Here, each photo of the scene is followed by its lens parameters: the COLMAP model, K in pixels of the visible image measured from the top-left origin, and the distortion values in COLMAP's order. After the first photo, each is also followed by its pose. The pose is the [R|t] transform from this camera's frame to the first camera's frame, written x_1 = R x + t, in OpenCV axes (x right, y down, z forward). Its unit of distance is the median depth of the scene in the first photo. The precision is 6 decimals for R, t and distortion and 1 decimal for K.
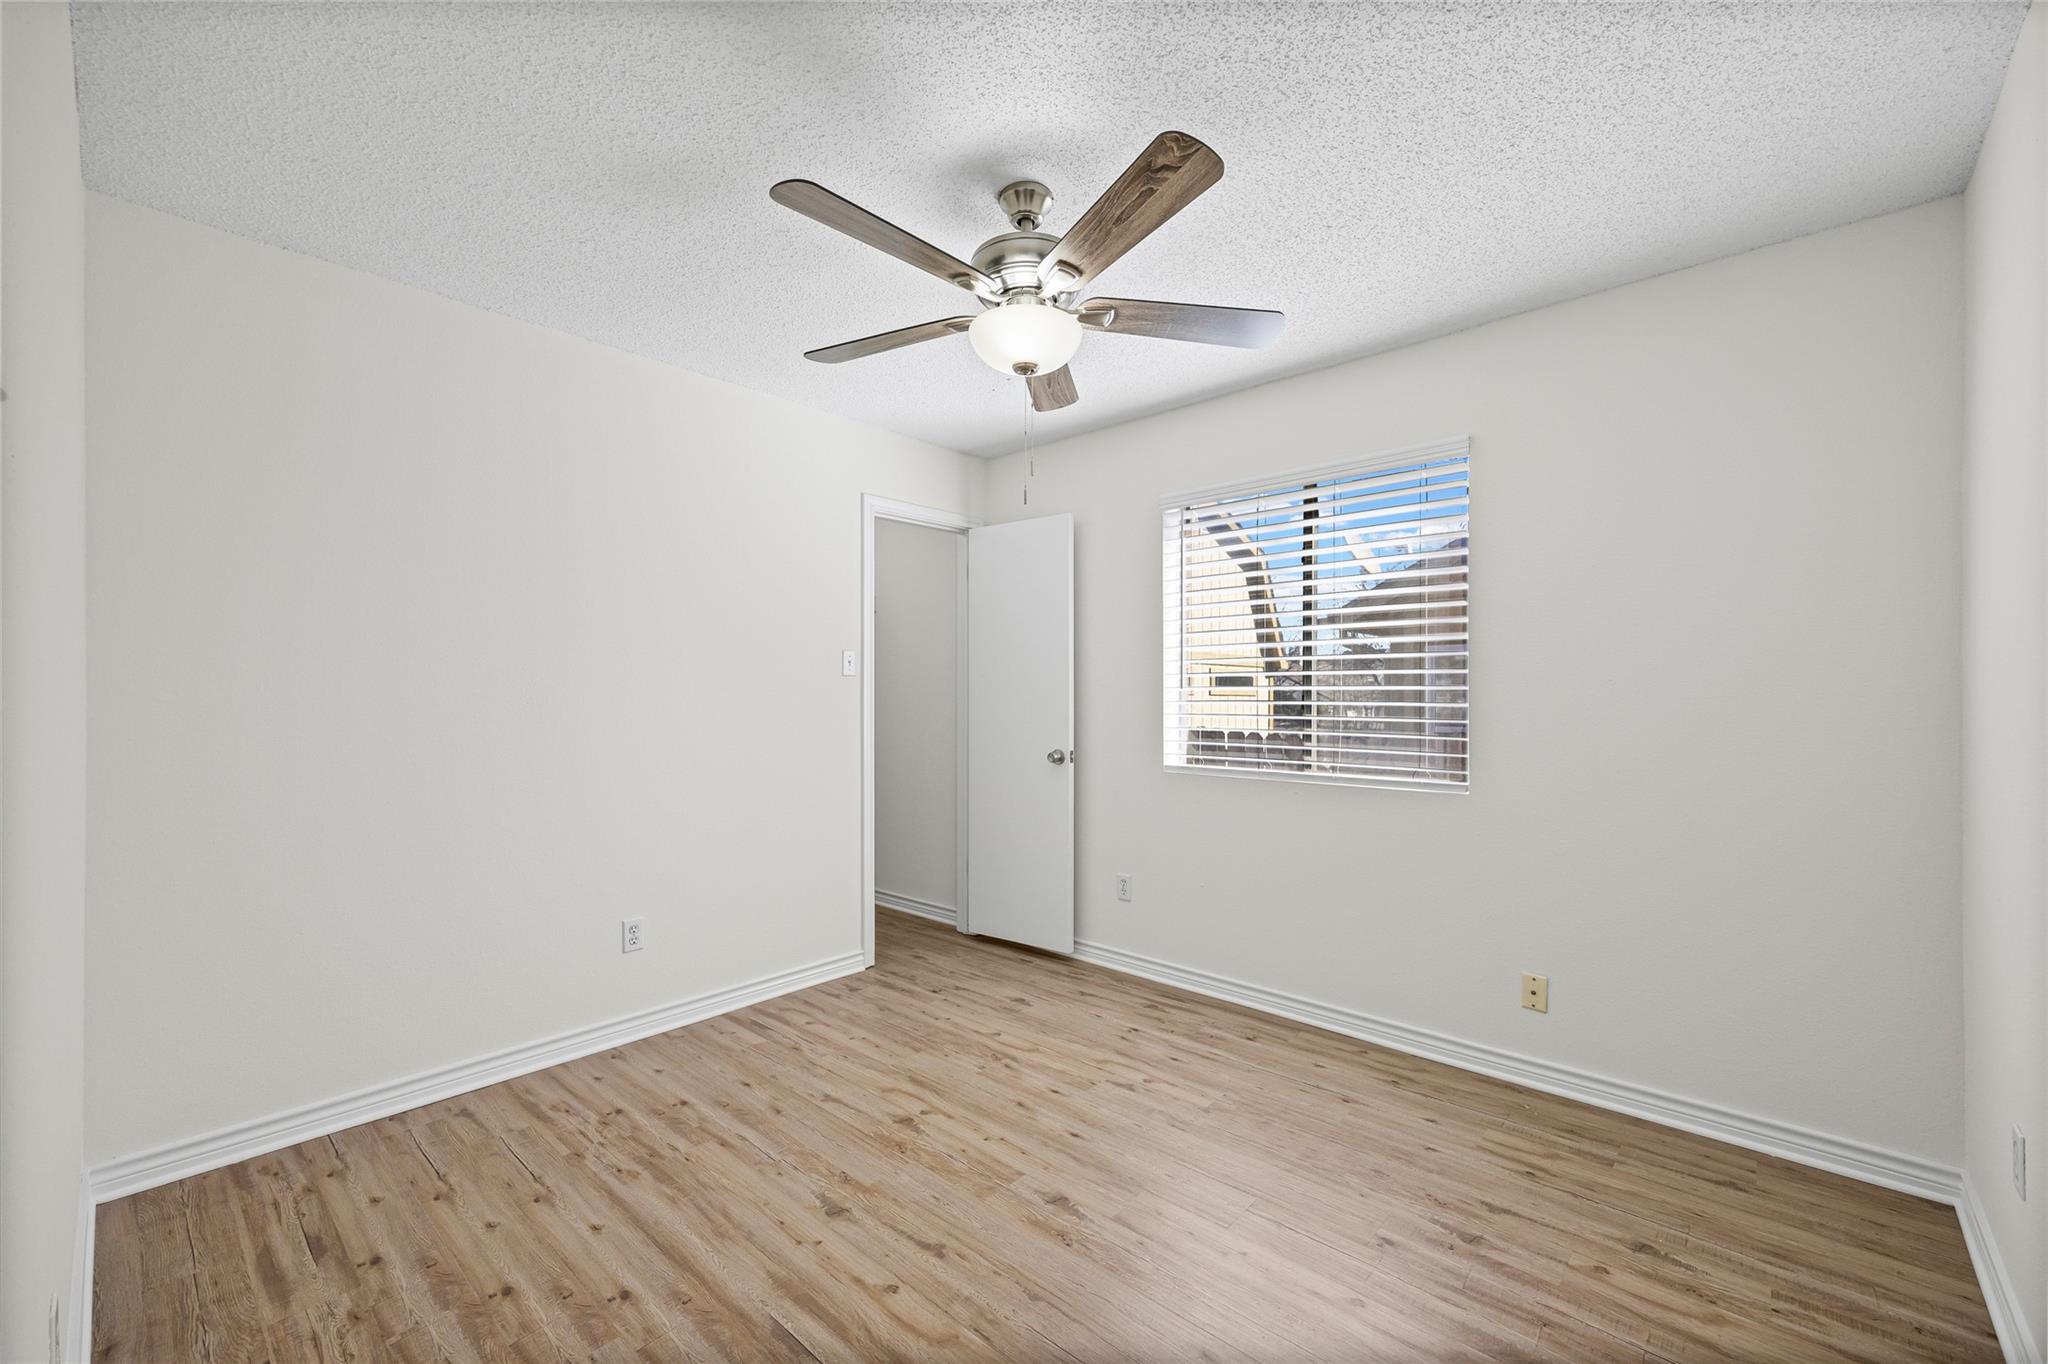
lens RADIAL K [[790.5, 0, 1022.6], [0, 790.5, 691.1], [0, 0, 1]] dist [0.000432, -0.000168]
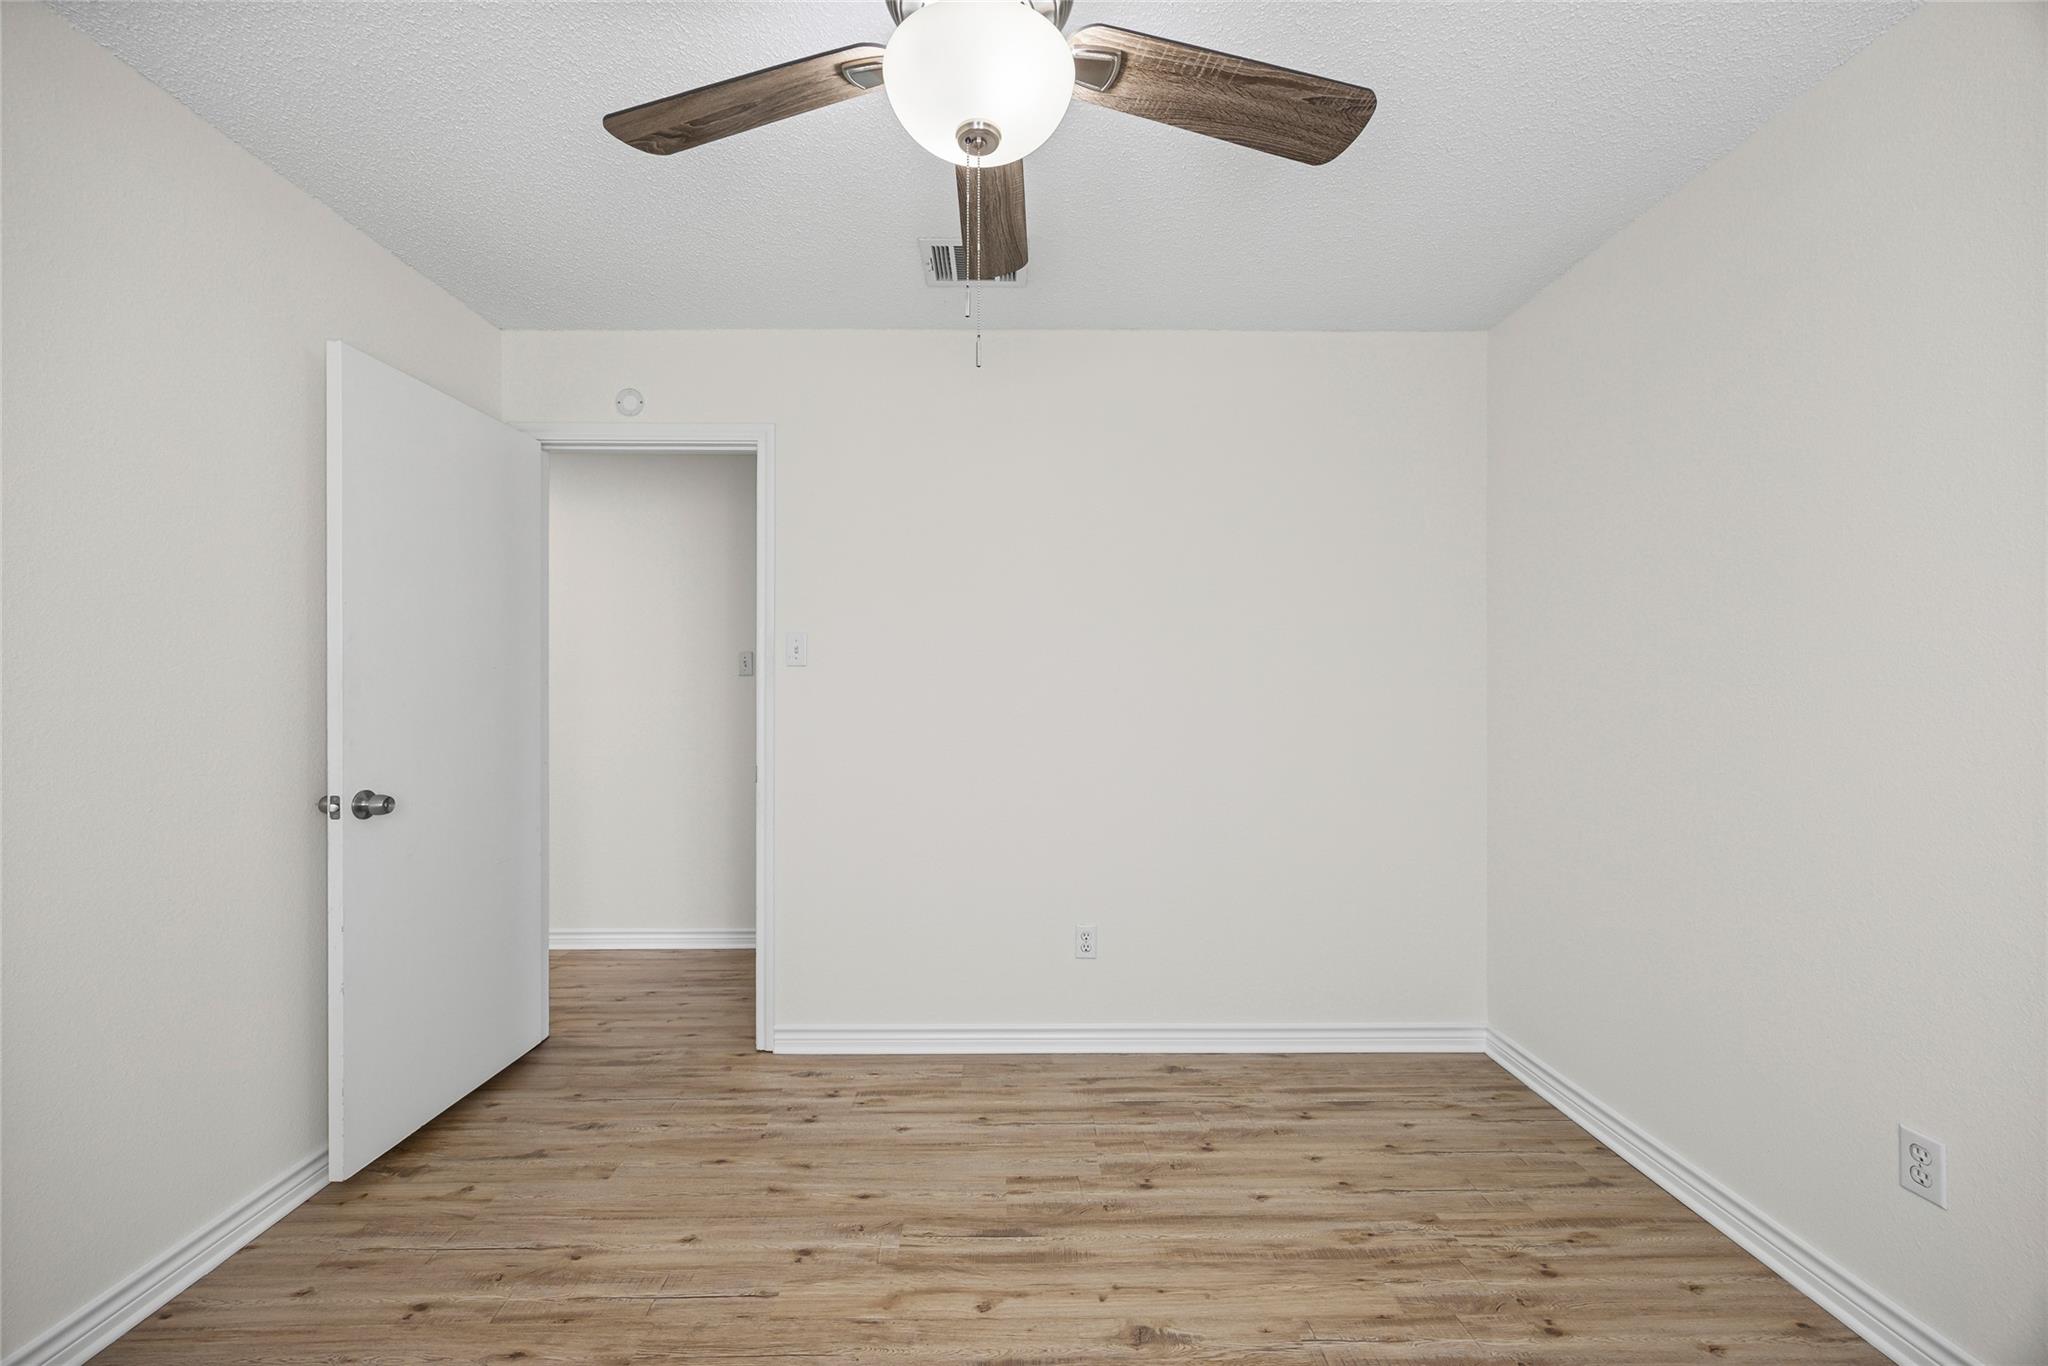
lens RADIAL K [[790.5, 0, 1025.3], [0, 790.5, 686.4], [0, 0, 1]] dist [0.000432, -0.000168]
pose [[-0.714207, -0.001008, -0.699934, 0.457299], [0.010631, 0.999868, -0.012288, 0.009325], [0.699854, -0.016217, -0.714102, 1.669725]]
